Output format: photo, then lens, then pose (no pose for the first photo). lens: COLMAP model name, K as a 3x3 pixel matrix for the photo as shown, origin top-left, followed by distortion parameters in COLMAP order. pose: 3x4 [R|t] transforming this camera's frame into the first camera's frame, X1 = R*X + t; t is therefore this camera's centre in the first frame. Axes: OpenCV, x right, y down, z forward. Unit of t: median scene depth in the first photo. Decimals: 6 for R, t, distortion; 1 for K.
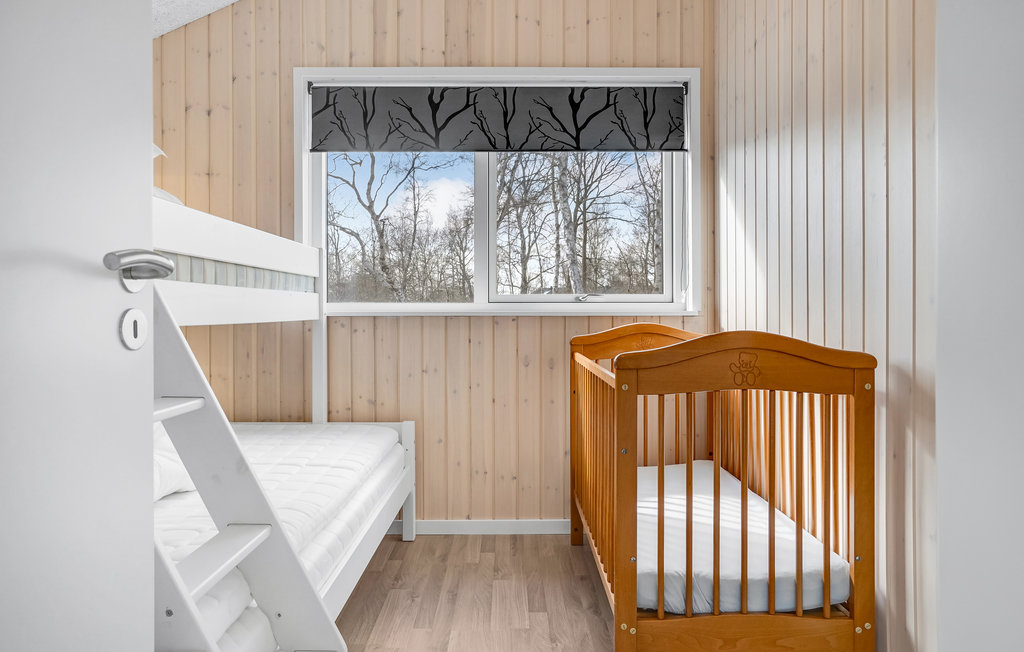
lens RADIAL K [[658.2, 0, 512.0], [0, 658.2, 326.0], [0, 0, 1]] dist [0.001217, 0.000232]
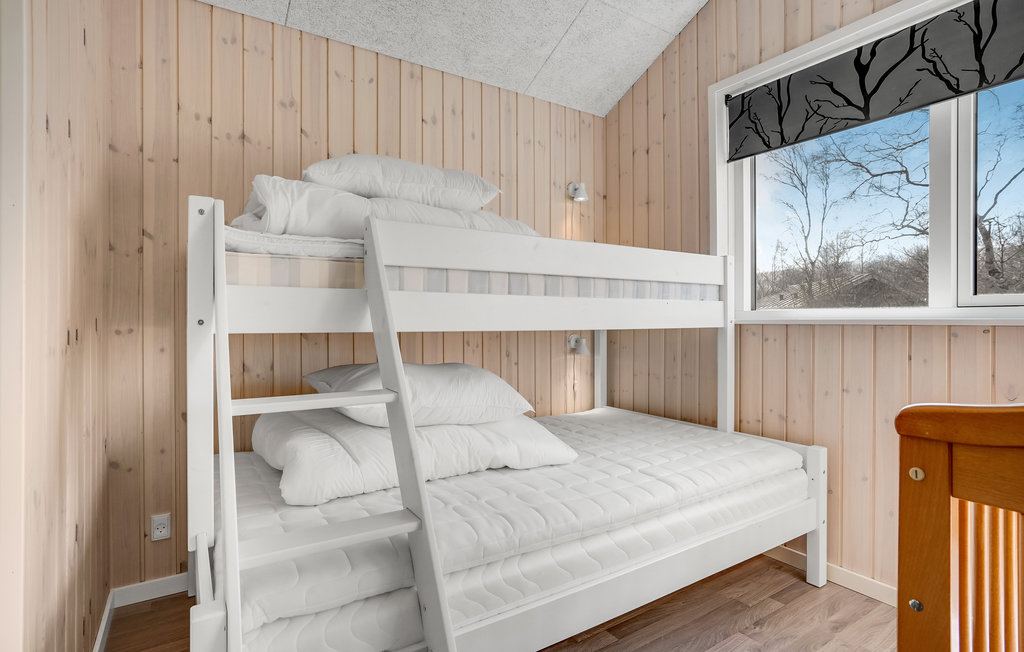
lens RADIAL K [[514.3, 0, 512.0], [0, 514.3, 326.0], [0, 0, 1]] dist [-0.035645, 0.024043]
pose [[0.549808, 0.009631, -0.835235, 0.173461], [-0.018336, 0.999832, -0.000542, -0.005142], [0.835089, 0.015613, 0.549893, 0.292025]]
